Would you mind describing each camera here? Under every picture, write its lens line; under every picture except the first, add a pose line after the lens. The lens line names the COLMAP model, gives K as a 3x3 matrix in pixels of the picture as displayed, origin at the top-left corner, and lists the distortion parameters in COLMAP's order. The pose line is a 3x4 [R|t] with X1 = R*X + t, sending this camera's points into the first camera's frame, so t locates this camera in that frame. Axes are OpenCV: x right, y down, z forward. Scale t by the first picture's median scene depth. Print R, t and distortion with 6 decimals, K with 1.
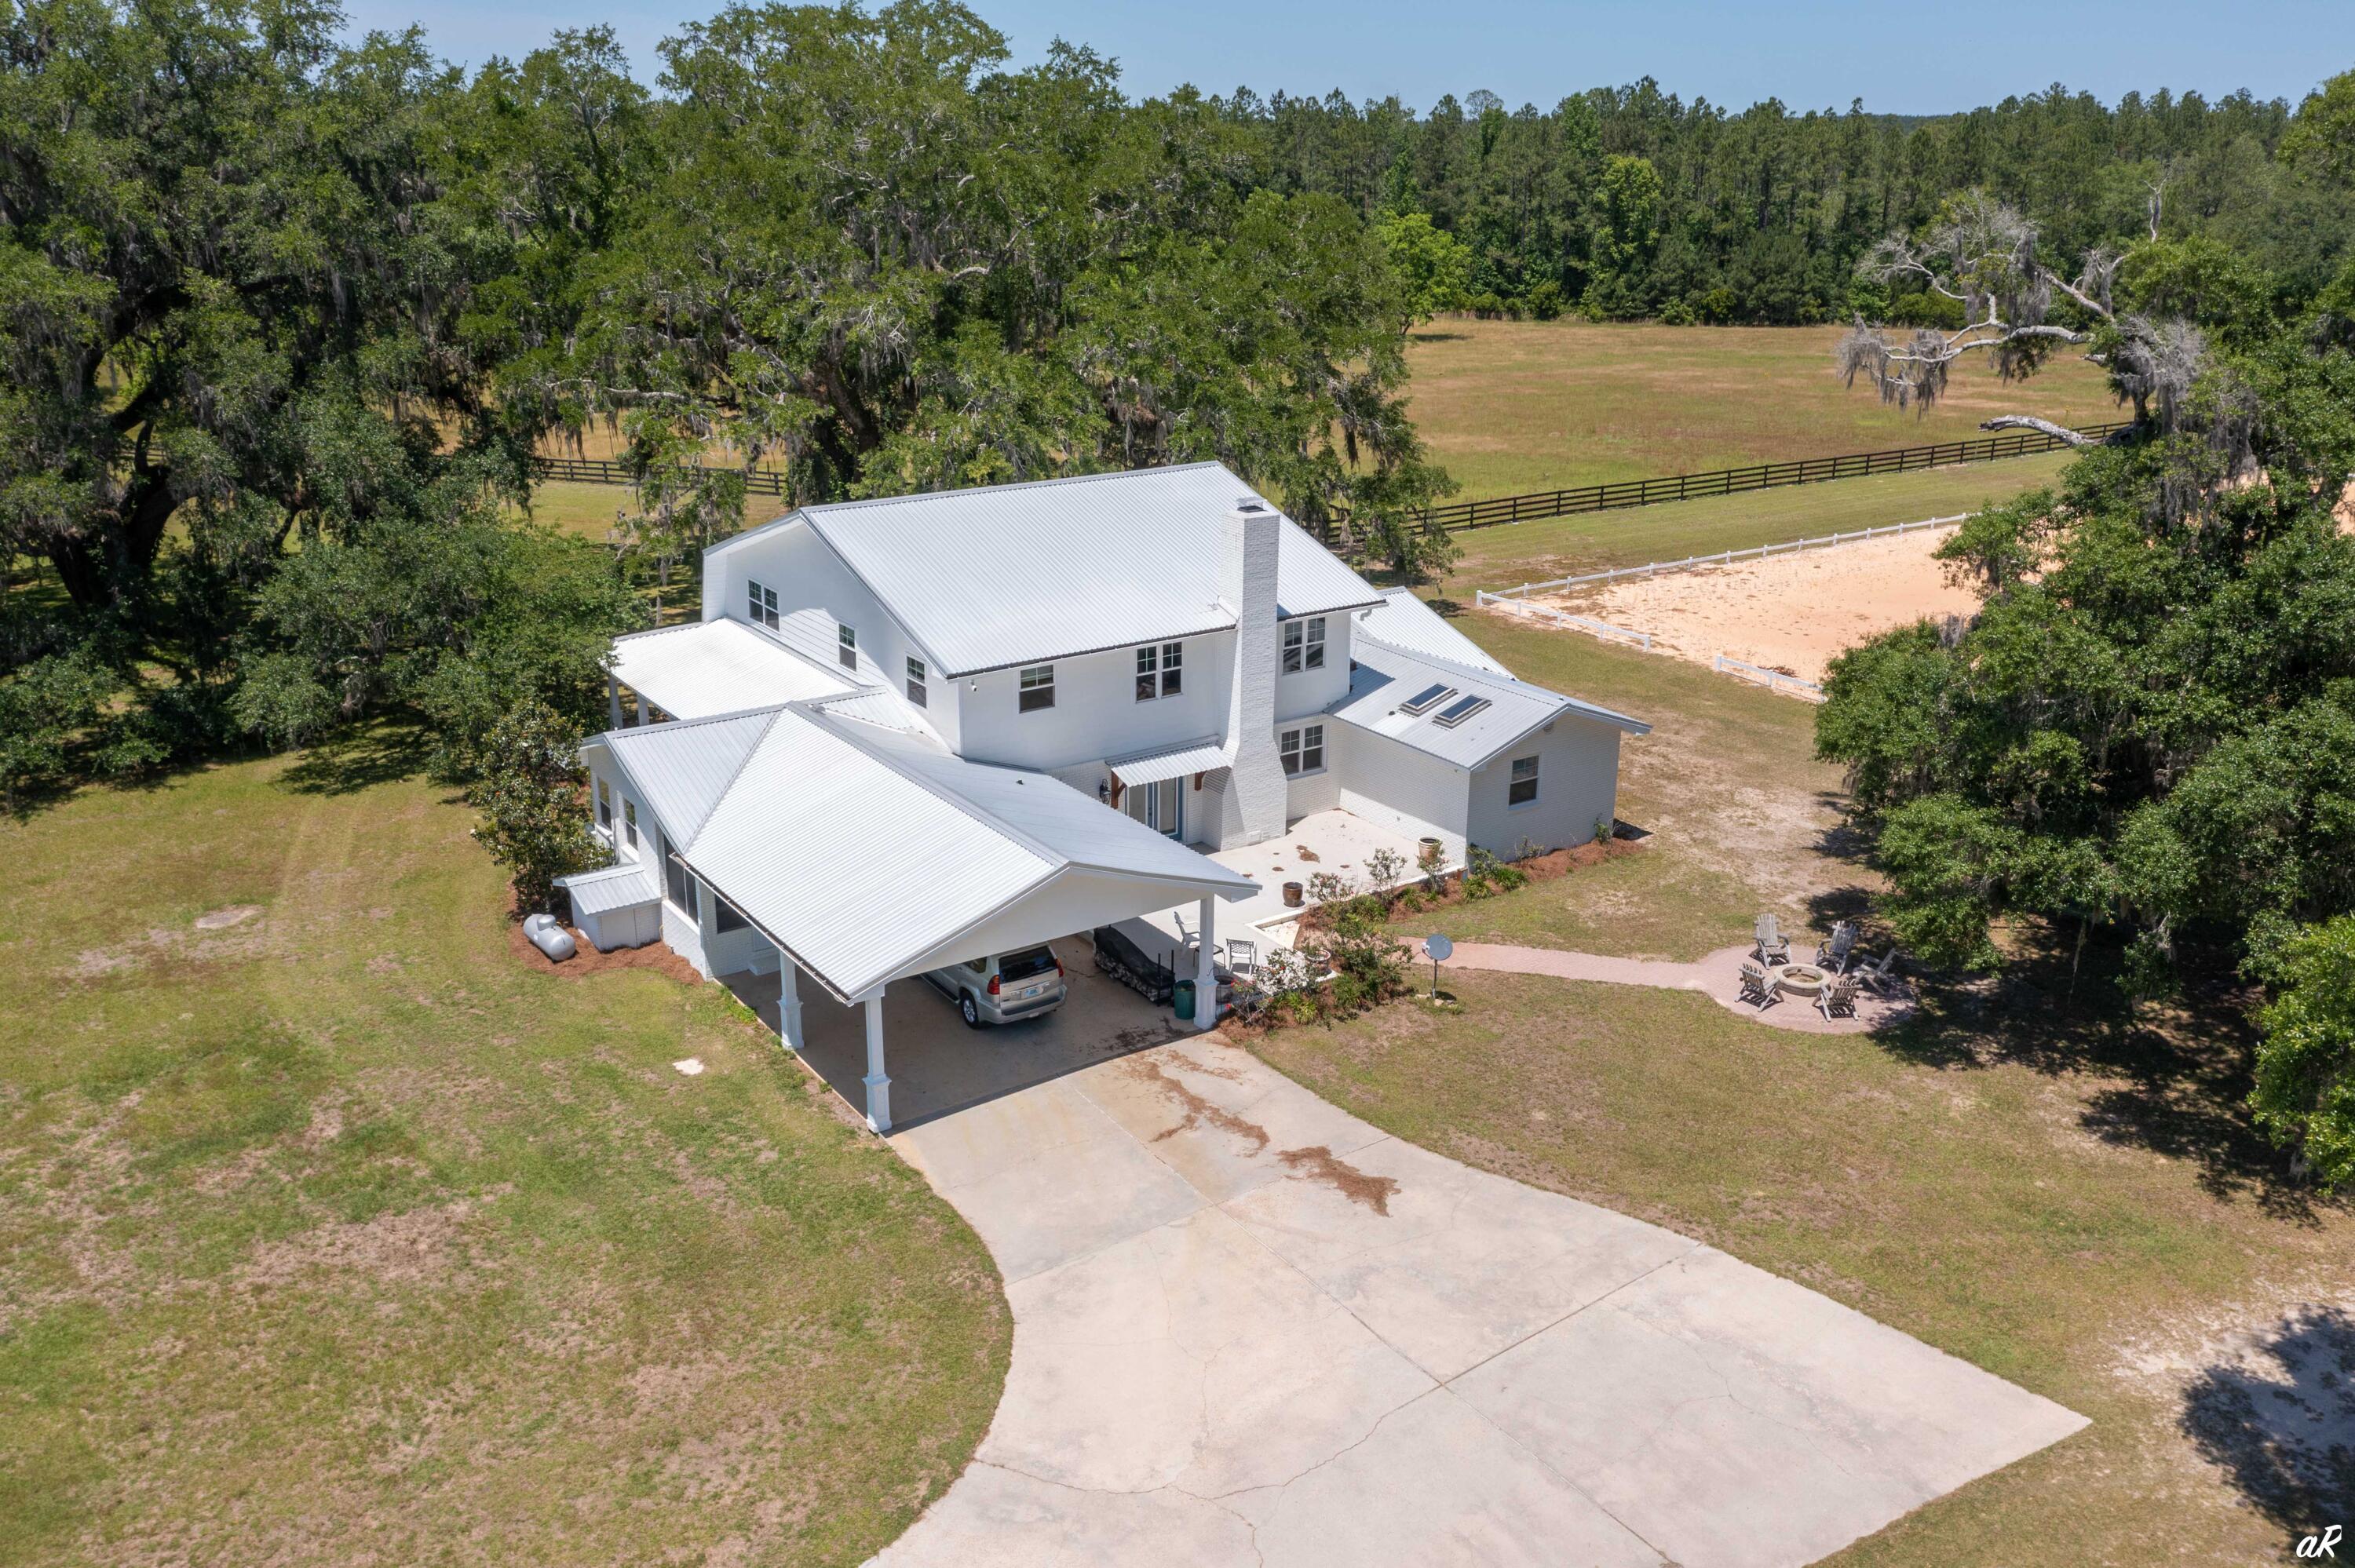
lens RADIAL K [[1890.5, 0, 1170.7], [0, 1890.5, 789.9], [0, 0, 1]] dist [-0.000335, 0.007594]
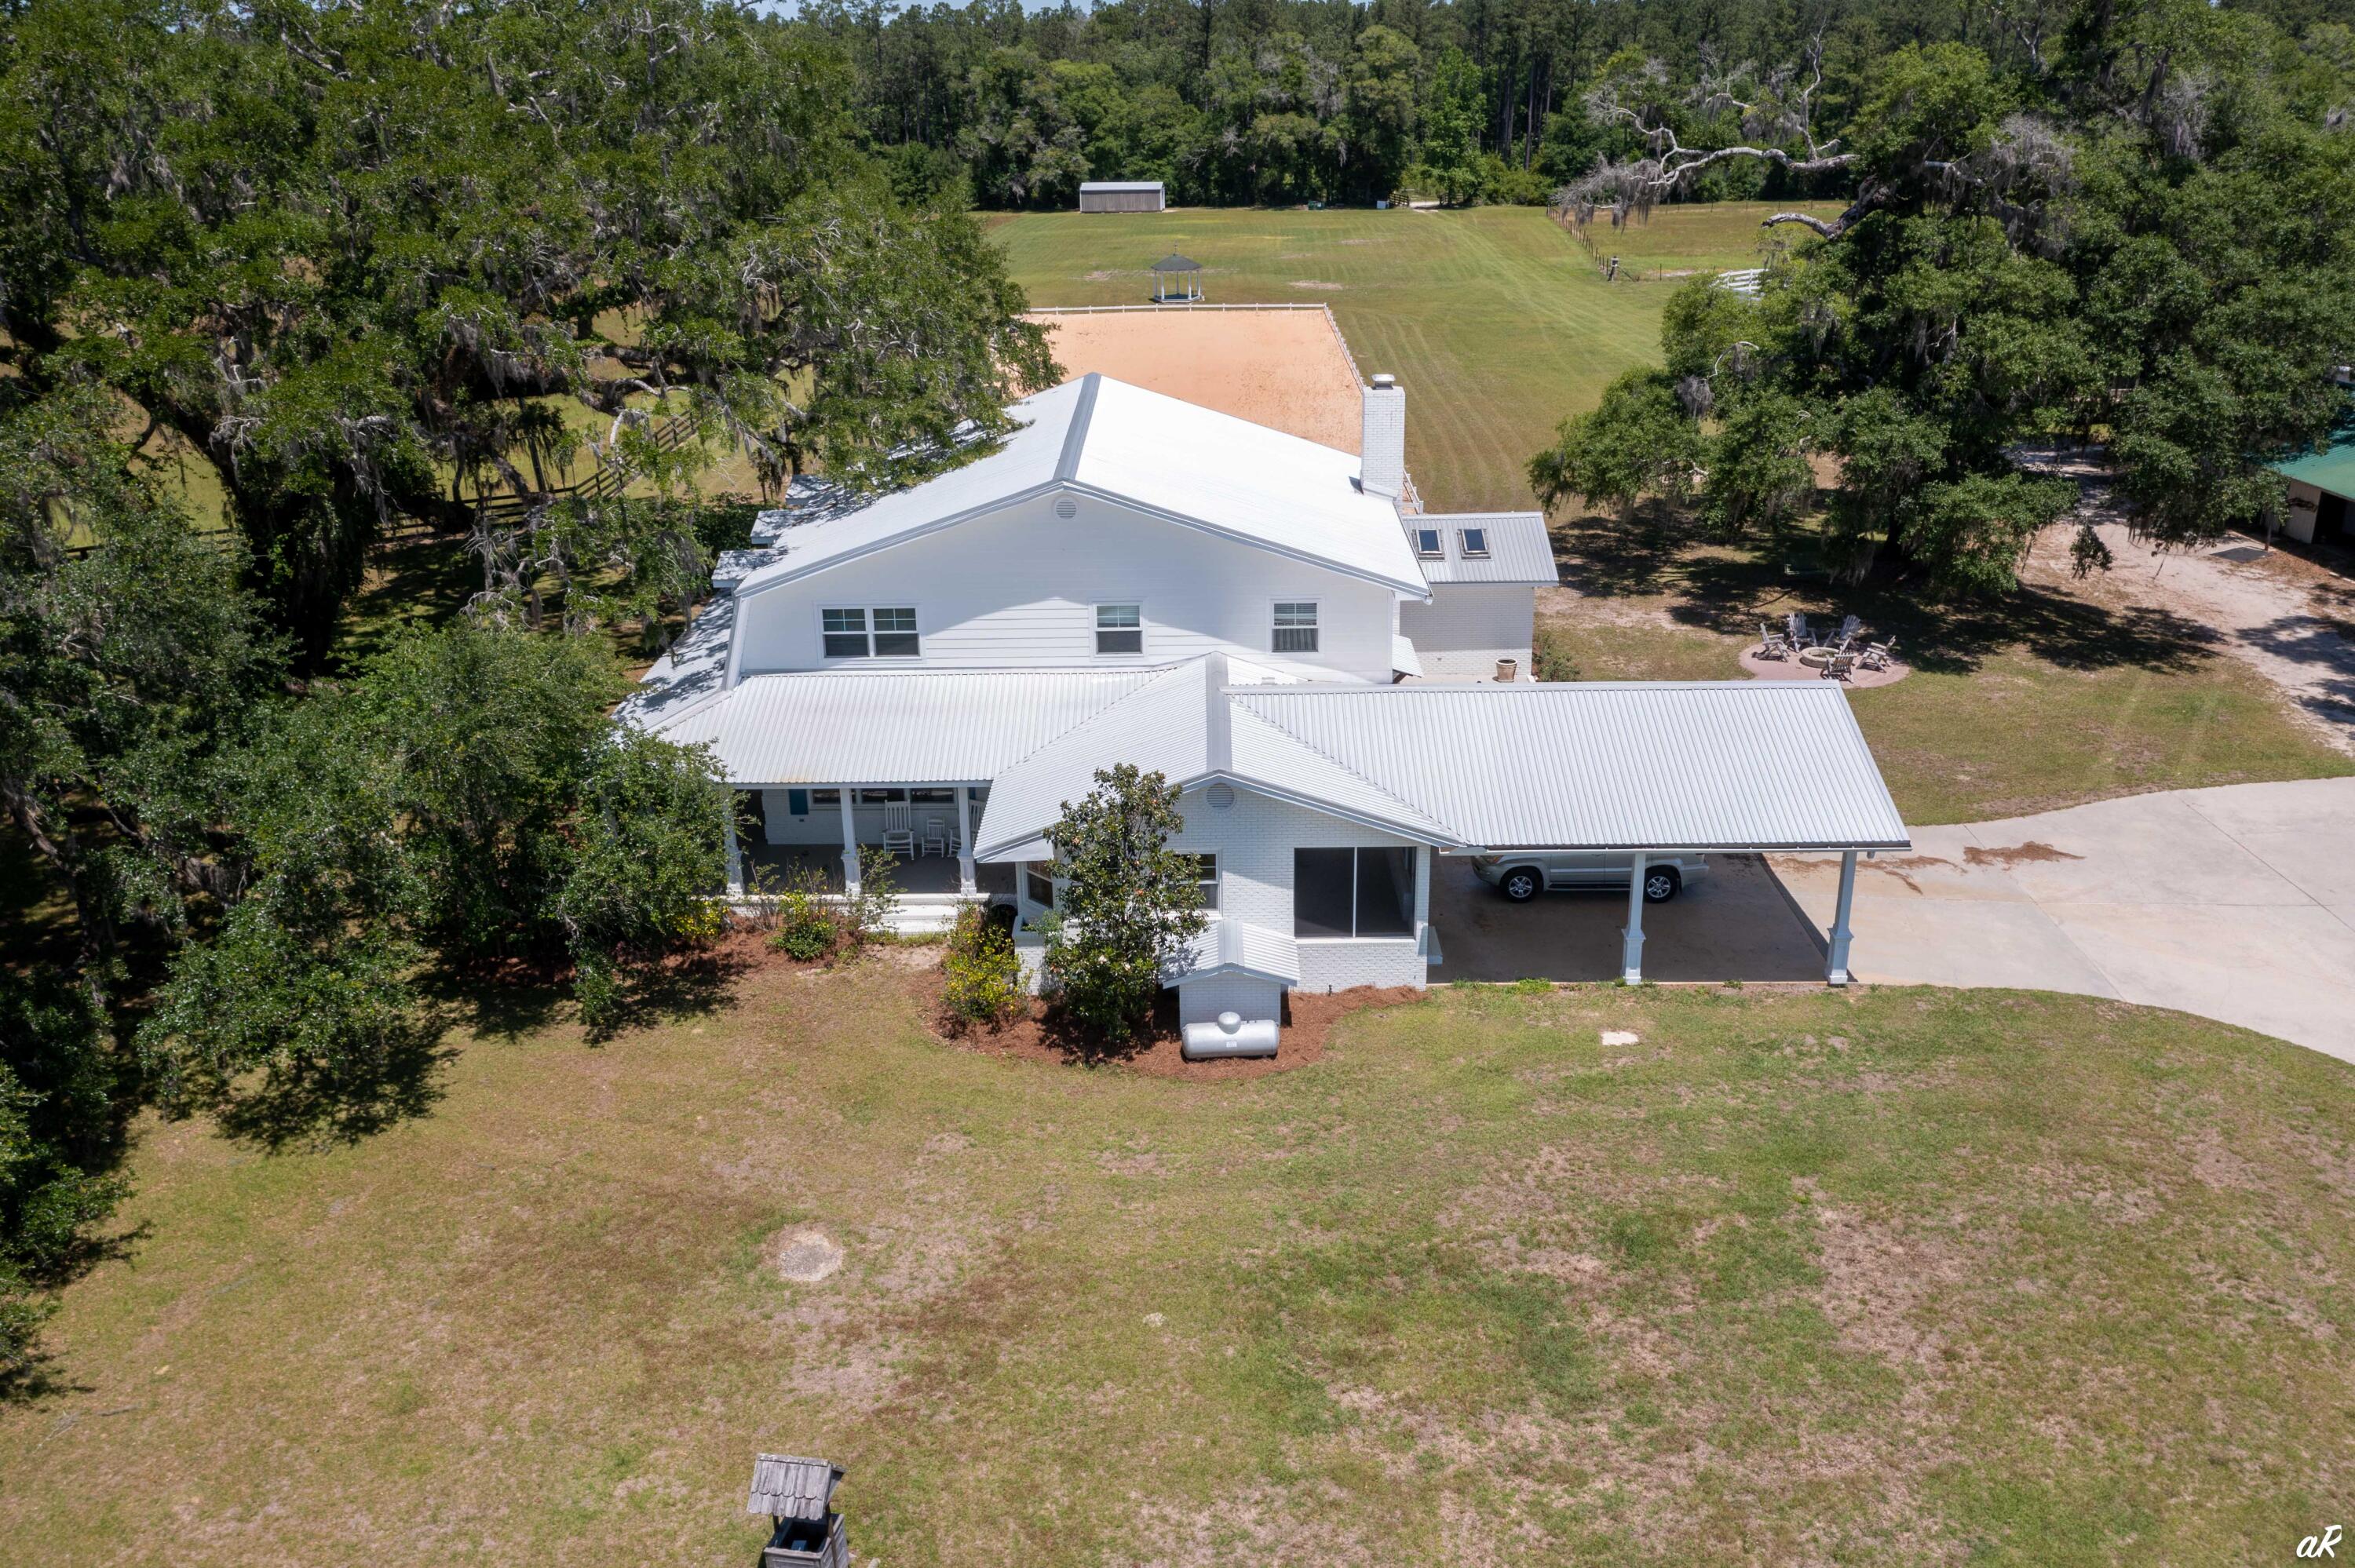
lens RADIAL K [[1890.5, 0, 1171.7], [0, 1890.5, 780.4], [0, 0, 1]] dist [-0.000335, 0.007594]
pose [[0.573897, -0.312152, 0.757102, -0.991844], [0.286412, 0.942626, 0.171538, -0.182557], [-0.767210, 0.118398, 0.630374, 0.552872]]
